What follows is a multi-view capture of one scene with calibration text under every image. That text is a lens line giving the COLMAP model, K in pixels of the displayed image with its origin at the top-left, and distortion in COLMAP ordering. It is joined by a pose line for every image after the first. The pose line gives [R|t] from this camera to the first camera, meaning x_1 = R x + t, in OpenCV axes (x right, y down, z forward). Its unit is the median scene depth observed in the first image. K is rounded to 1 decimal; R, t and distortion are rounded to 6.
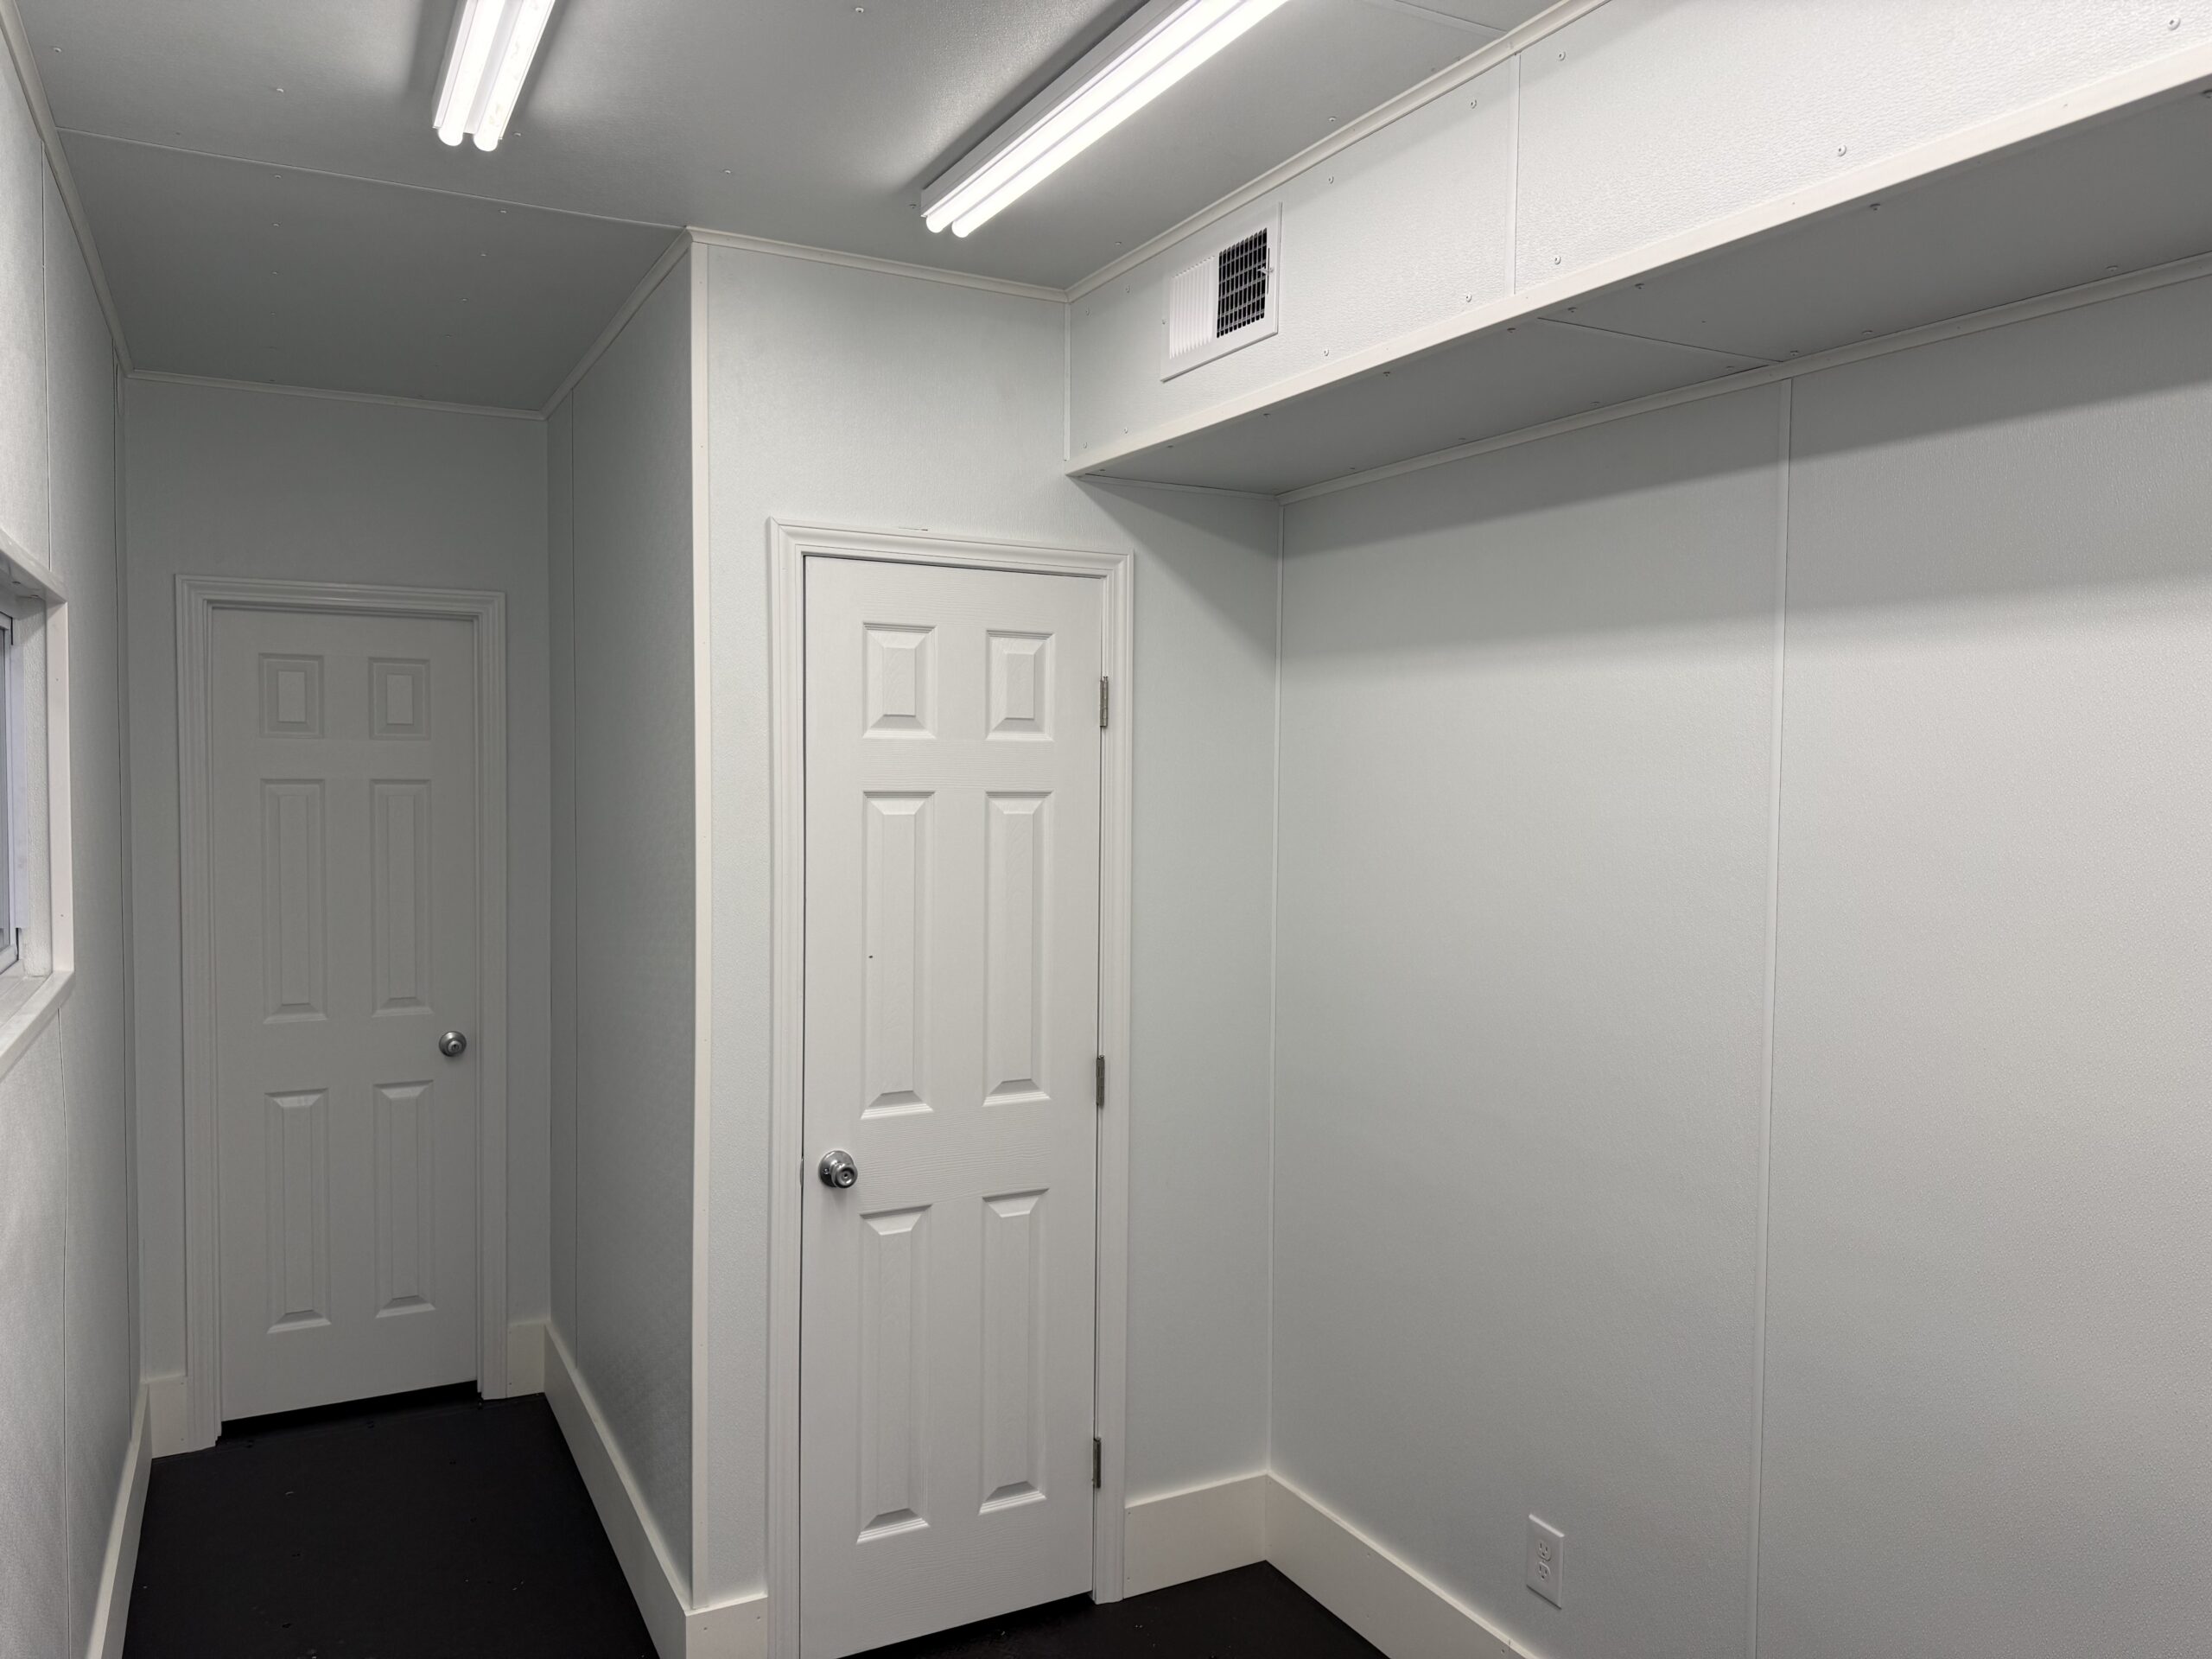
lens RADIAL K [[1493.3, 0, 1106.0], [0, 1493.3, 829.5], [0, 0, 1]] dist [0.007266, -0.039050]
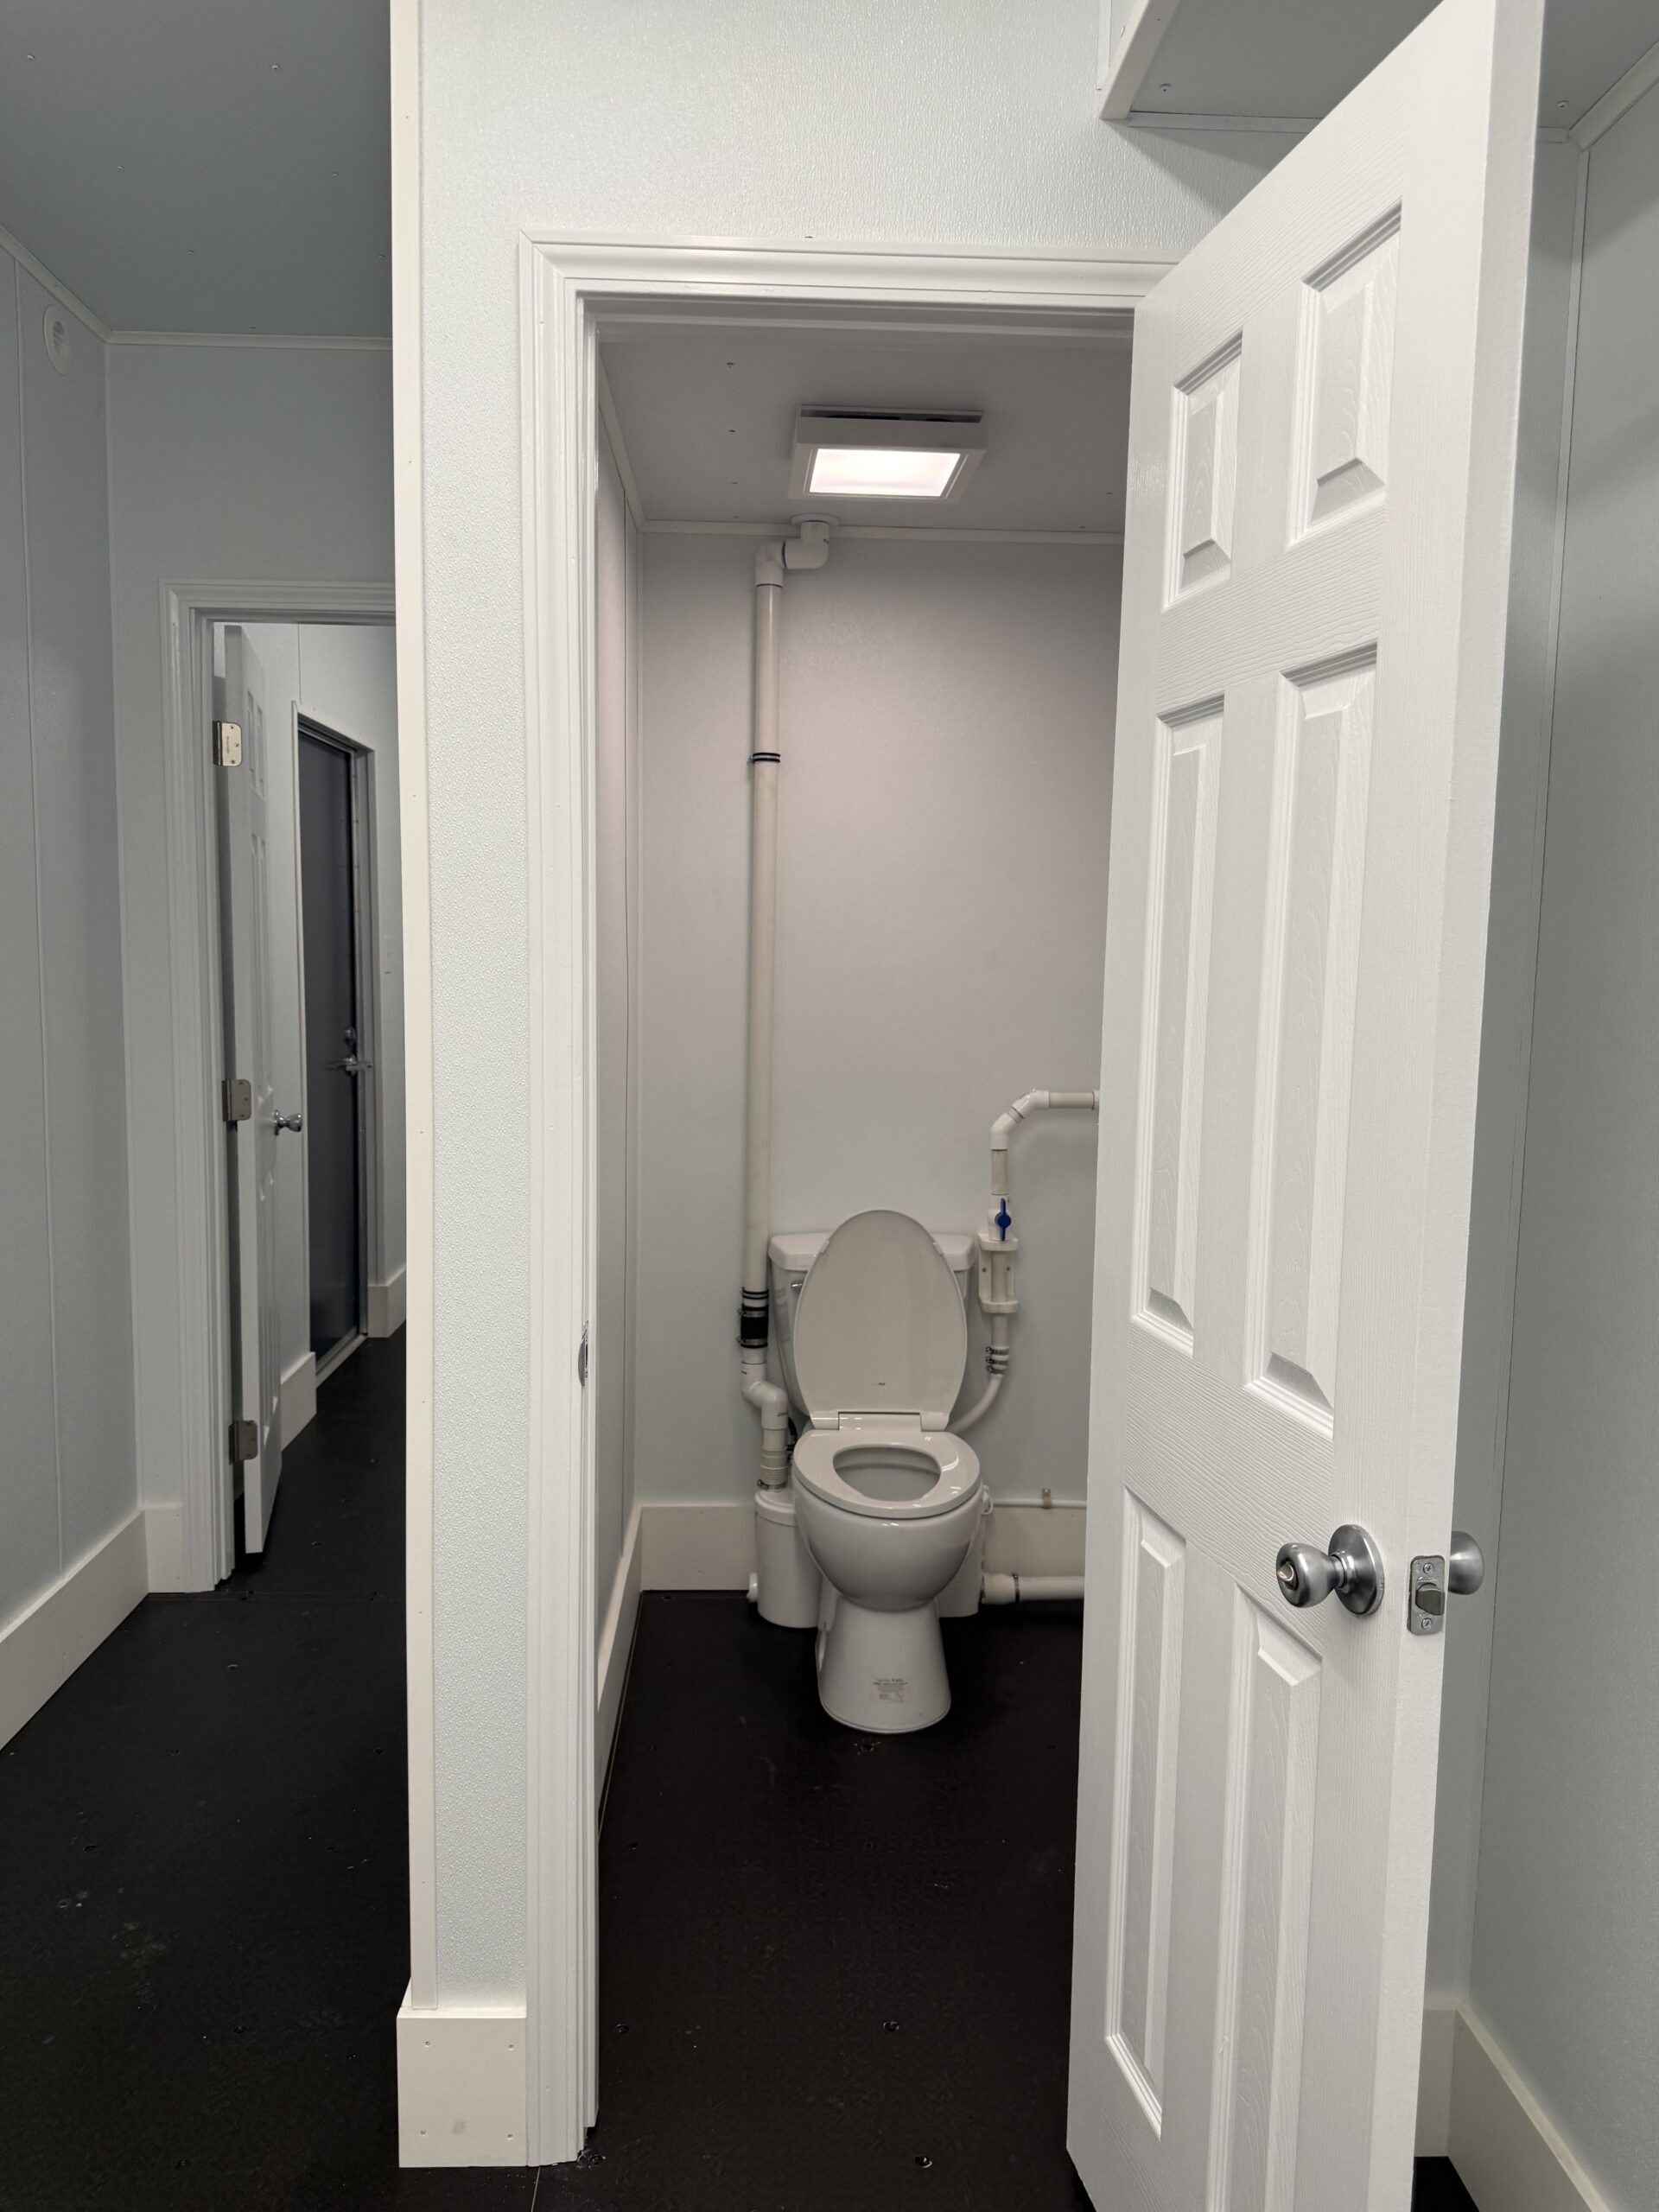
lens RADIAL K [[1493.3, 0, 829.5], [0, 1493.3, 1106.0], [0, 0, 1]] dist [0.007266, -0.039050]
pose [[0.888435, 0.046868, -0.456603, 0.144420], [-0.024691, 0.998213, 0.054419, 0.084798], [0.458338, -0.037074, 0.888005, 0.473667]]
